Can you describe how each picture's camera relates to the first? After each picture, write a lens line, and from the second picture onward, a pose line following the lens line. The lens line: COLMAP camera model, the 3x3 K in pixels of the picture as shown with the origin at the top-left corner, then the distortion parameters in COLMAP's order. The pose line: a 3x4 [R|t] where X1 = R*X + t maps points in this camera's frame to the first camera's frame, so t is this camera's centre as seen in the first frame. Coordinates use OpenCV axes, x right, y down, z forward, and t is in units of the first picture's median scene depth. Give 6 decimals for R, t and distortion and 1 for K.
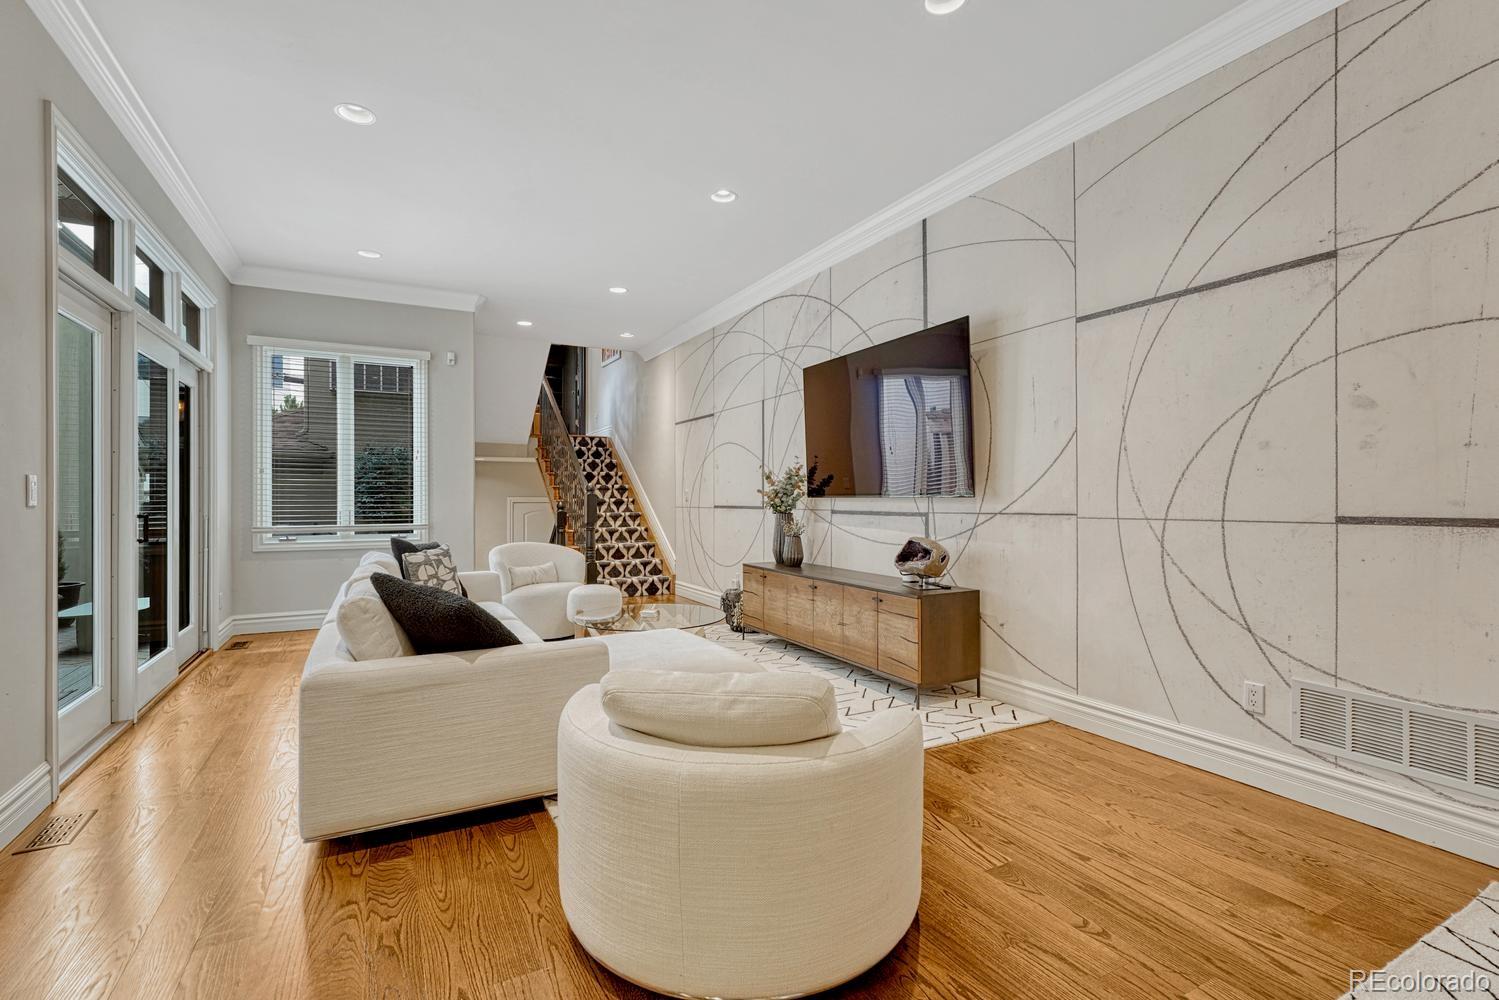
lens RADIAL K [[676.1, 0, 737.3], [0, 676.1, 498.9], [0, 0, 1]] dist [0.000179, 0.000925]
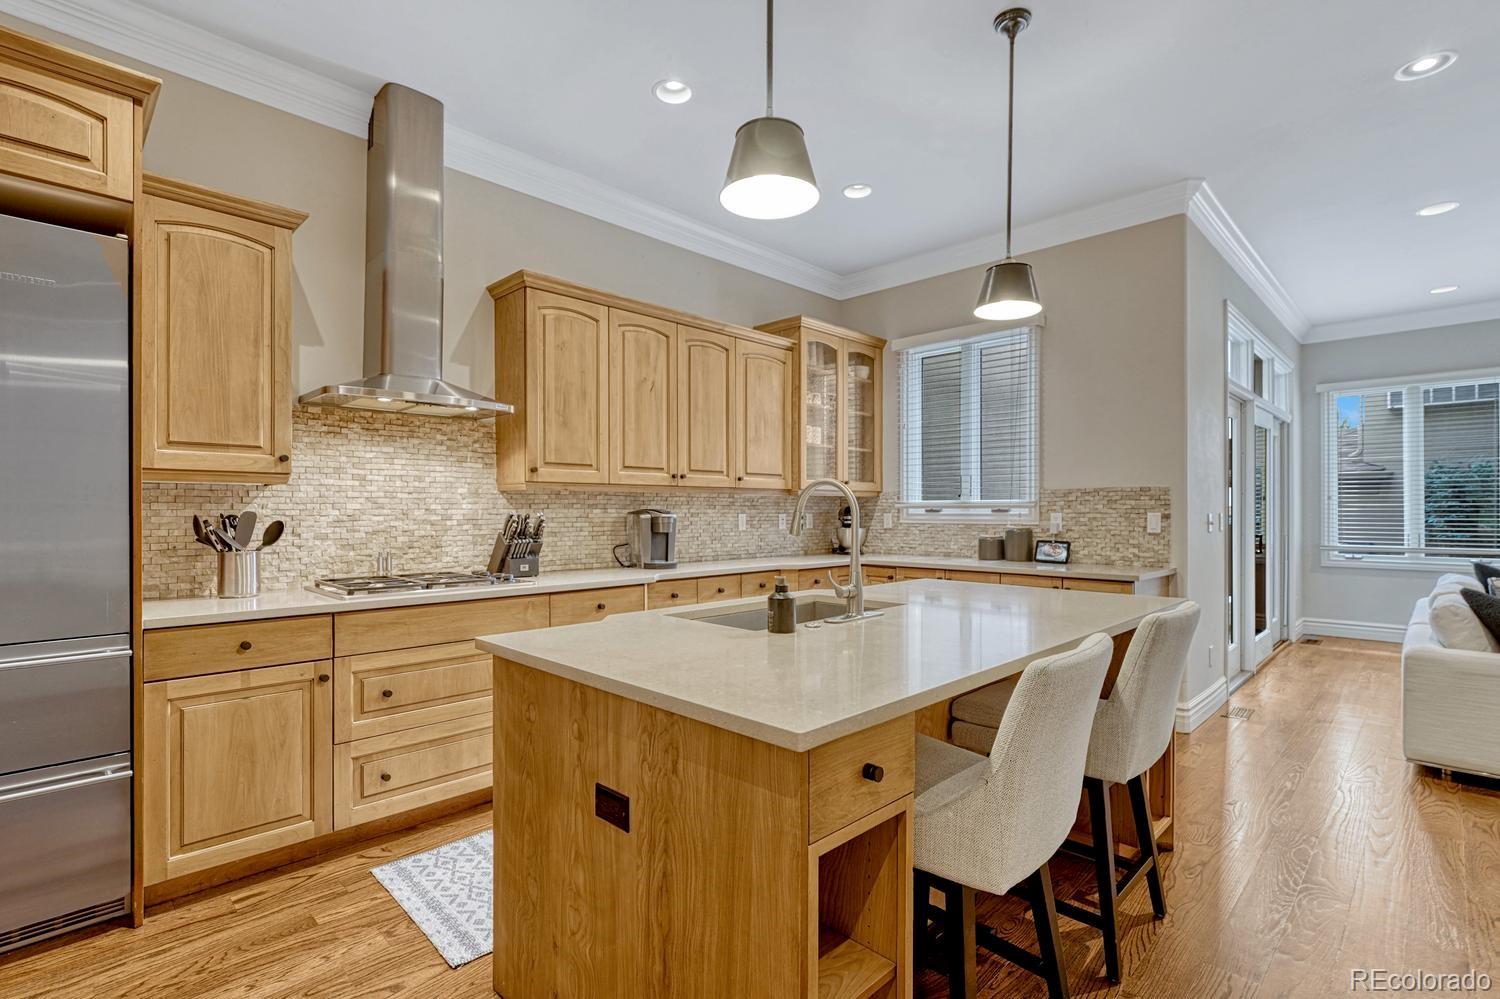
lens RADIAL K [[698.5, 0, 748.5], [0, 698.5, 511.9], [0, 0, 1]] dist [0.001746, 0.000758]
pose [[0.299597, 0.000682, -0.954066, 0.195215], [-0.000294, 1.000000, 0.000623, -0.022040], [0.954066, 0.000093, 0.299597, -0.413737]]
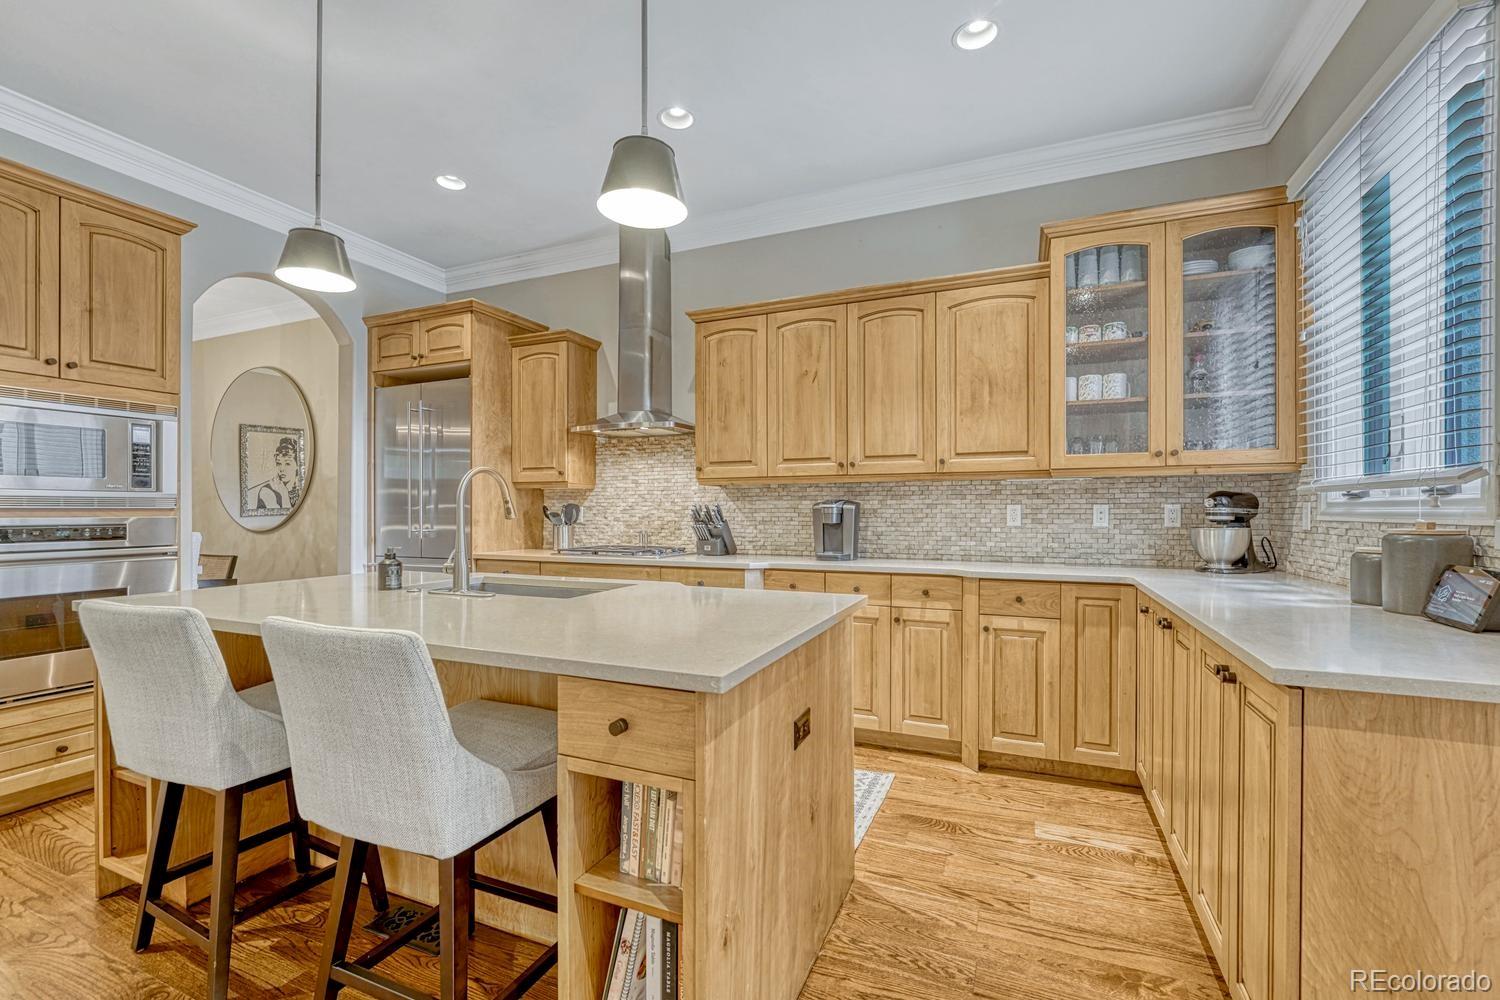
lens RADIAL K [[627.7, 0, 742.8], [0, 627.7, 507.6], [0, 0, 1]] dist [-0.015543, -0.000219]
pose [[-0.774808, -0.000840, -0.632196, -0.109128], [0.001237, 0.999995, -0.002844, -0.013039], [0.632195, -0.002986, -0.774804, 0.280737]]
